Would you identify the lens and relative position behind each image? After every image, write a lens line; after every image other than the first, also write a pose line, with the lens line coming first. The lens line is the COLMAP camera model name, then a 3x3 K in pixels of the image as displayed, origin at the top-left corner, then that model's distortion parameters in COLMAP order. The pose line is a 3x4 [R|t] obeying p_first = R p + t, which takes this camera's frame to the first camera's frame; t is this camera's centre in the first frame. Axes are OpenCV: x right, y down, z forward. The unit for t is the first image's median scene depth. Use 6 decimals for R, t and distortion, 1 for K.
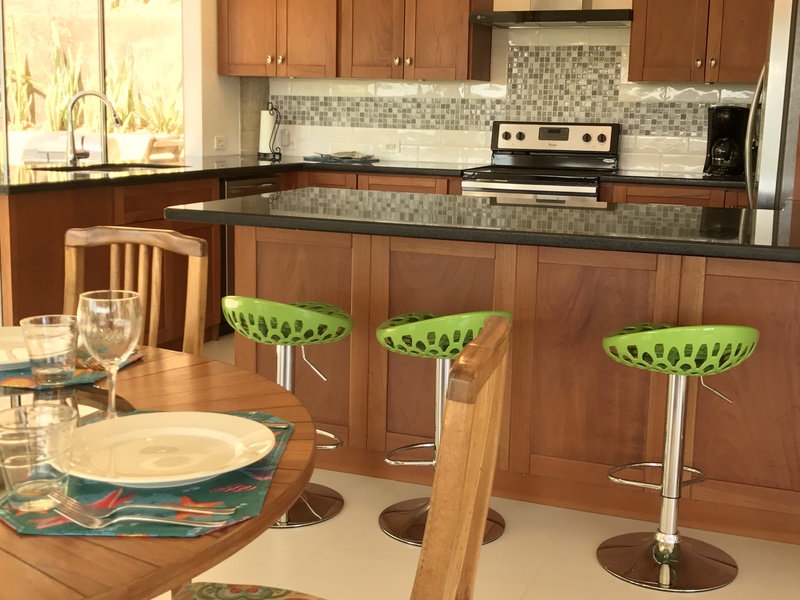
lens RADIAL K [[1033.3, 0, 401.3], [0, 1033.3, 294.1], [0, 0, 1]] dist [0.177240, -0.632686]
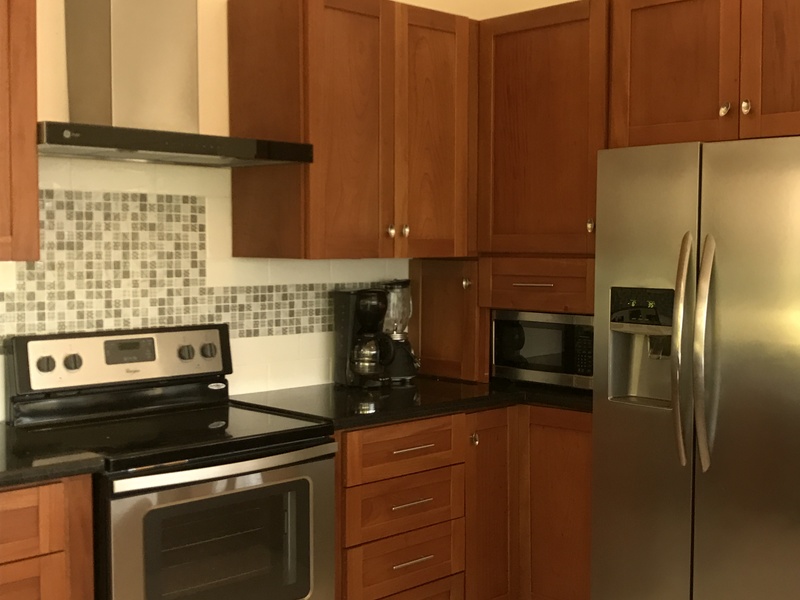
lens RADIAL K [[1033.0, 0, 405.1], [0, 1033.0, 290.9], [0, 0, 1]] dist [0.179165, -0.629115]
pose [[0.415717, -0.065930, 0.907101, -0.281944], [0.161700, 0.986837, -0.002381, -0.158696], [-0.895004, 0.147668, 0.420905, 0.631346]]
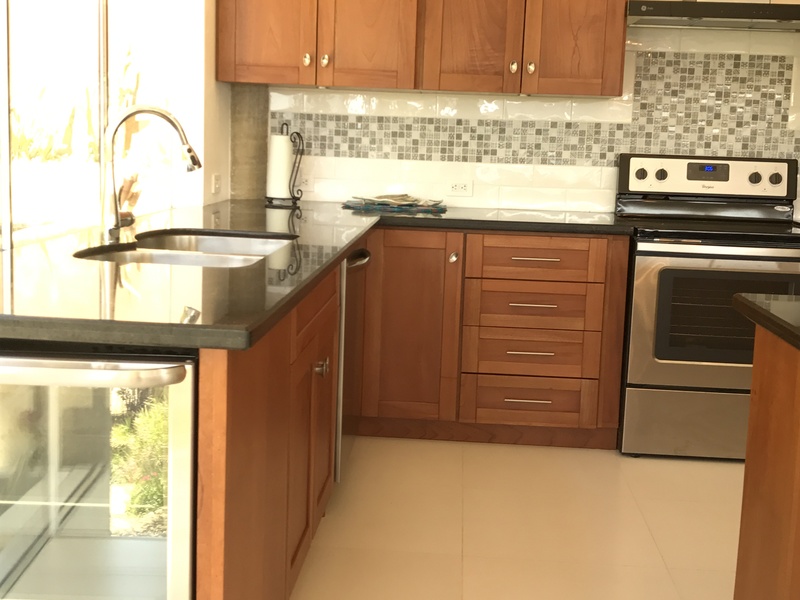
lens RADIAL K [[1033.0, 0, 405.1], [0, 1033.0, 290.9], [0, 0, 1]] dist [0.179165, -0.629115]
pose [[0.951116, -0.035404, 0.306798, -0.281897], [0.039533, 0.999192, -0.007253, -0.072689], [-0.306293, 0.019027, 0.951747, 0.362722]]
